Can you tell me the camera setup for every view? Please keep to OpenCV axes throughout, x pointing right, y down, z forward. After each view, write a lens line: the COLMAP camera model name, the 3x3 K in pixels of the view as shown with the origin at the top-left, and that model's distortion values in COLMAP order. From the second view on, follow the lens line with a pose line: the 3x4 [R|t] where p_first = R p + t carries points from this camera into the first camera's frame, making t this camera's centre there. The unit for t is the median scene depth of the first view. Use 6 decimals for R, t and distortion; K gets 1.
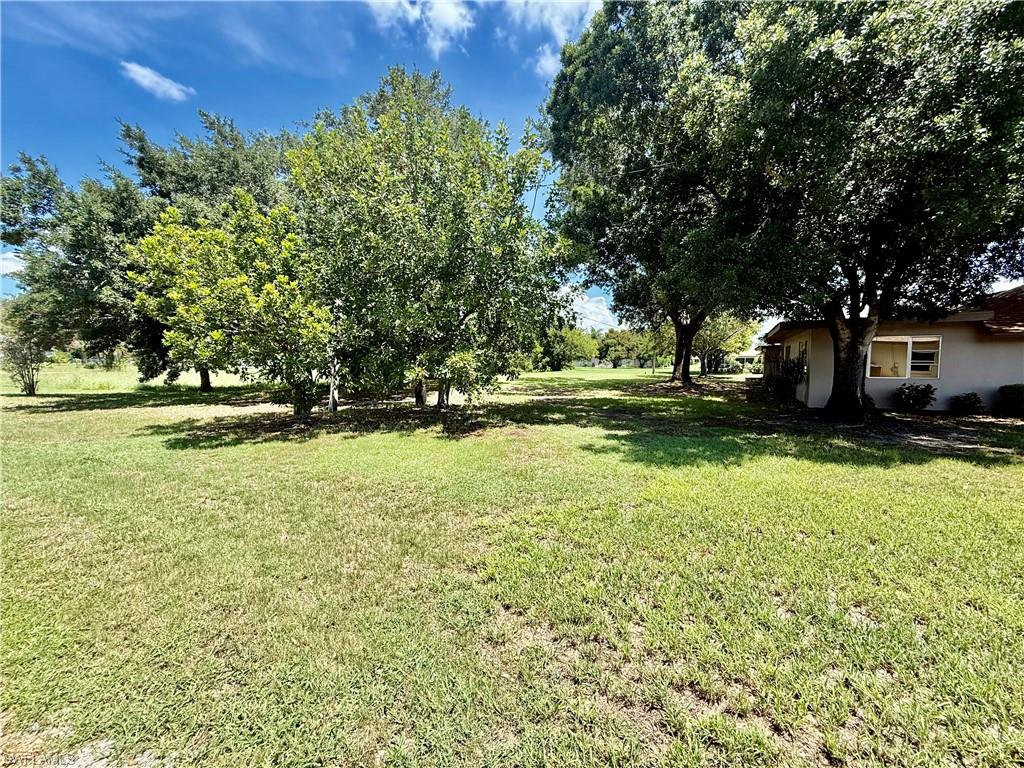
lens RADIAL K [[409.9, 0, 509.4], [0, 409.9, 383.1], [0, 0, 1]] dist [-0.000684, 0.001311]
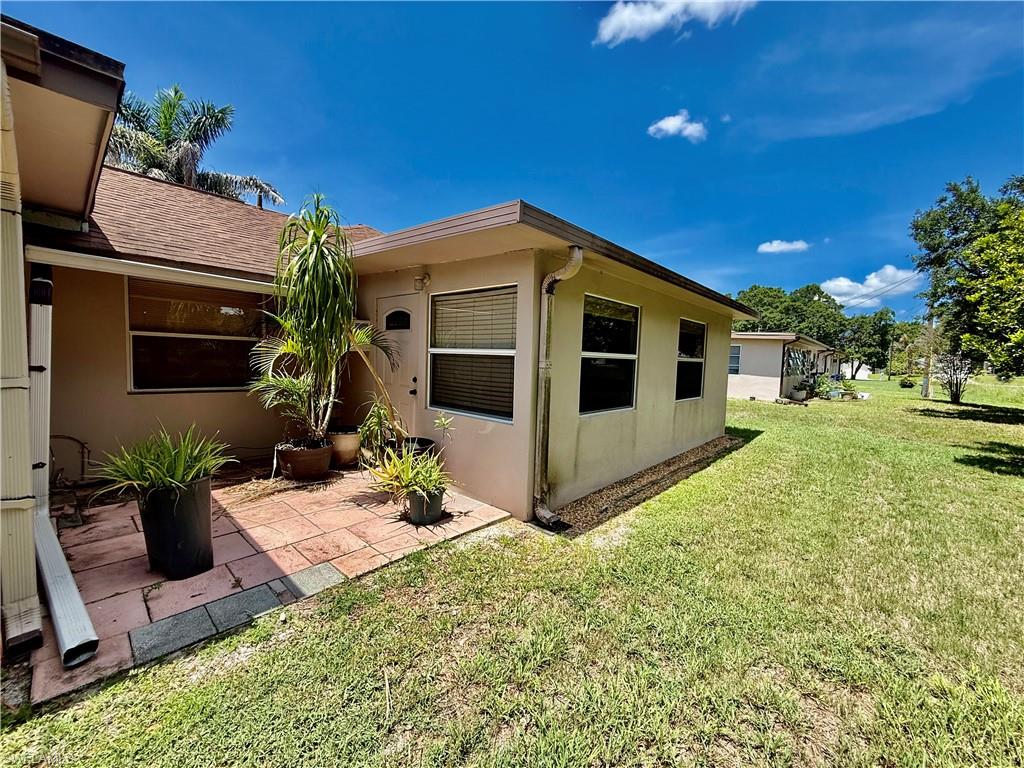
lens RADIAL K [[409.9, 0, 510.2], [0, 409.9, 383.7], [0, 0, 1]] dist [-0.000684, 0.001311]
pose [[-0.201505, 0.056881, -0.977834, 0.156212], [-0.089828, 0.993032, 0.076276, 0.003013], [0.975360, 0.103207, -0.194992, 0.098518]]
